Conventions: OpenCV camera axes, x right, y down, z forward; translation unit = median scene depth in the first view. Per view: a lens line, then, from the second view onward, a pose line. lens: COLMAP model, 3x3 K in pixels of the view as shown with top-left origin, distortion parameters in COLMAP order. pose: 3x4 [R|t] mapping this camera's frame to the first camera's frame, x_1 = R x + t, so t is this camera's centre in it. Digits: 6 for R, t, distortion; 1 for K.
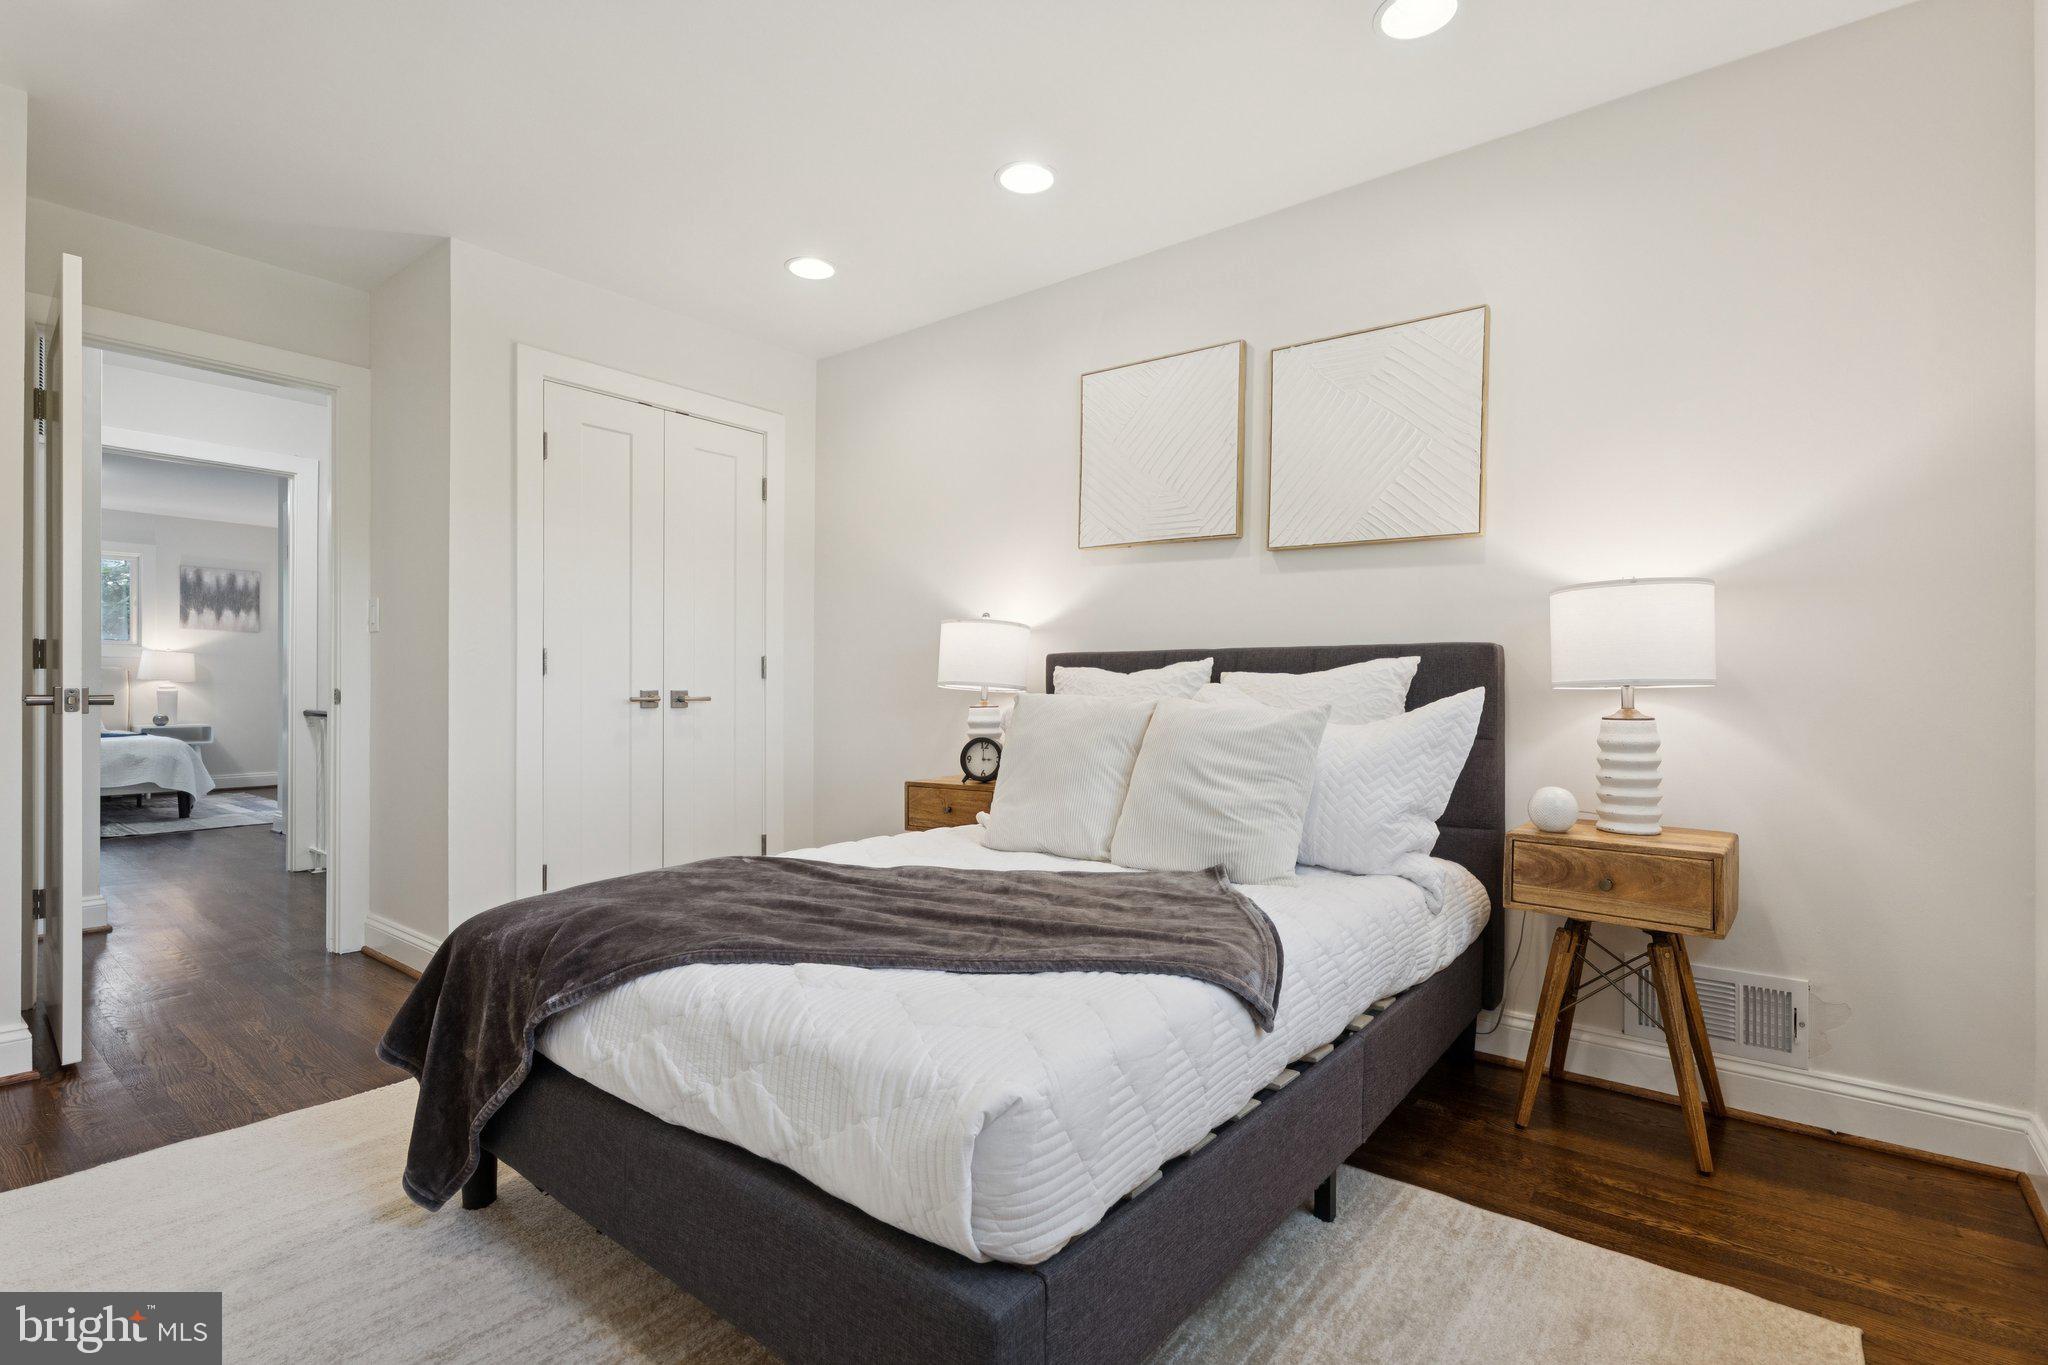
lens RADIAL K [[954.2, 0, 1021.5], [0, 954.2, 677.7], [0, 0, 1]] dist [0.001474, 0.001553]
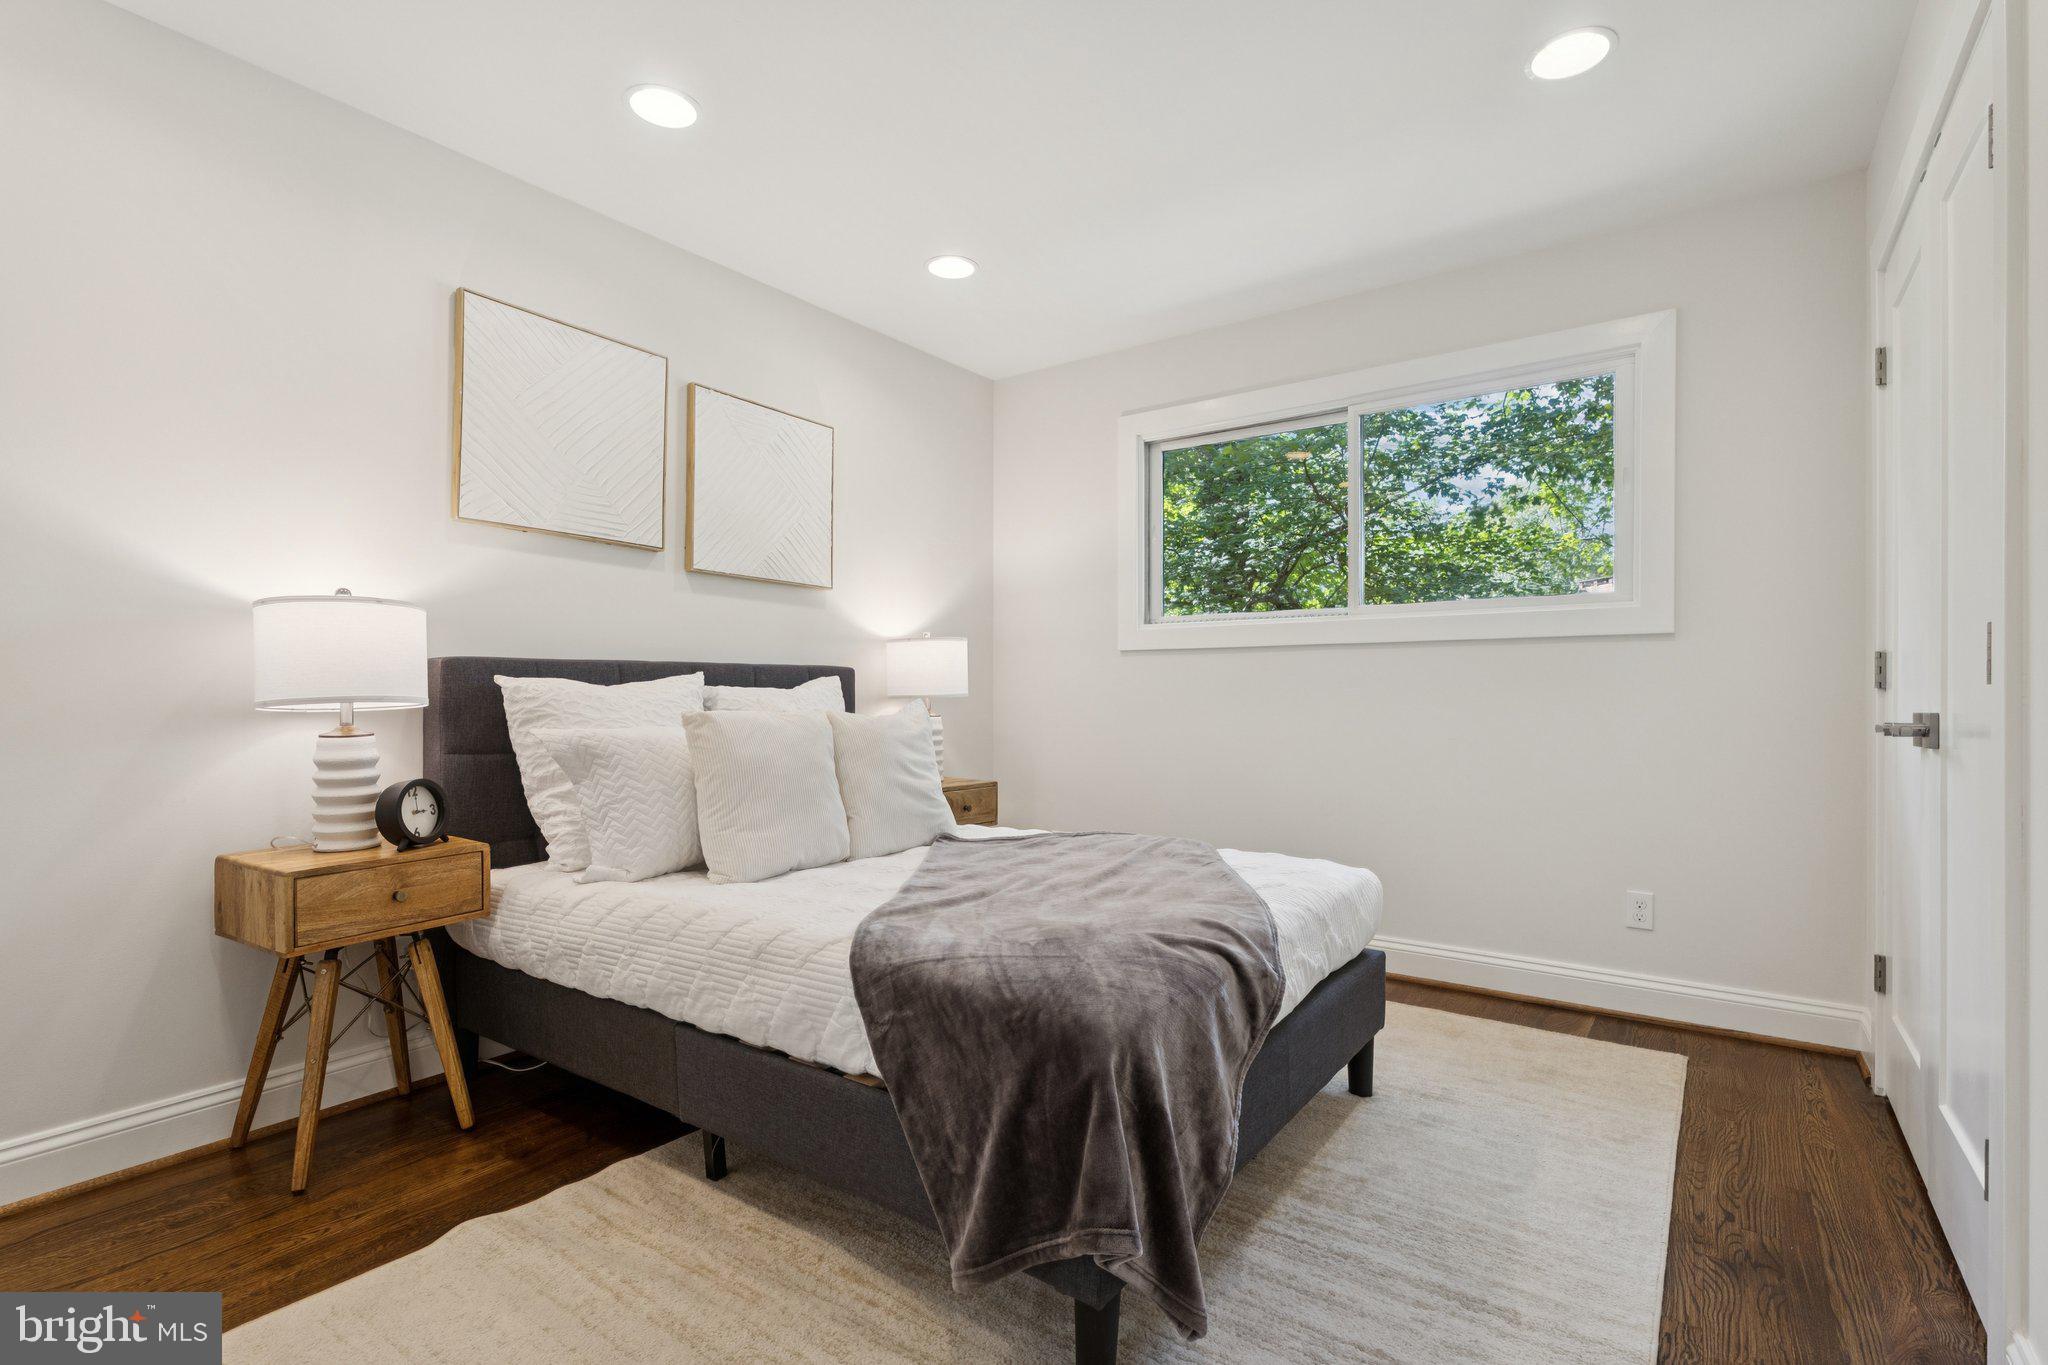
lens RADIAL K [[954.2, 0, 1021.9], [0, 954.2, 693.2], [0, 0, 1]] dist [0.001474, 0.001553]
pose [[-0.045115, 0.006225, 0.998962, -0.799745], [0.000151, 0.999981, -0.006224, 0.008329], [-0.998982, -0.000130, -0.045115, 0.668652]]
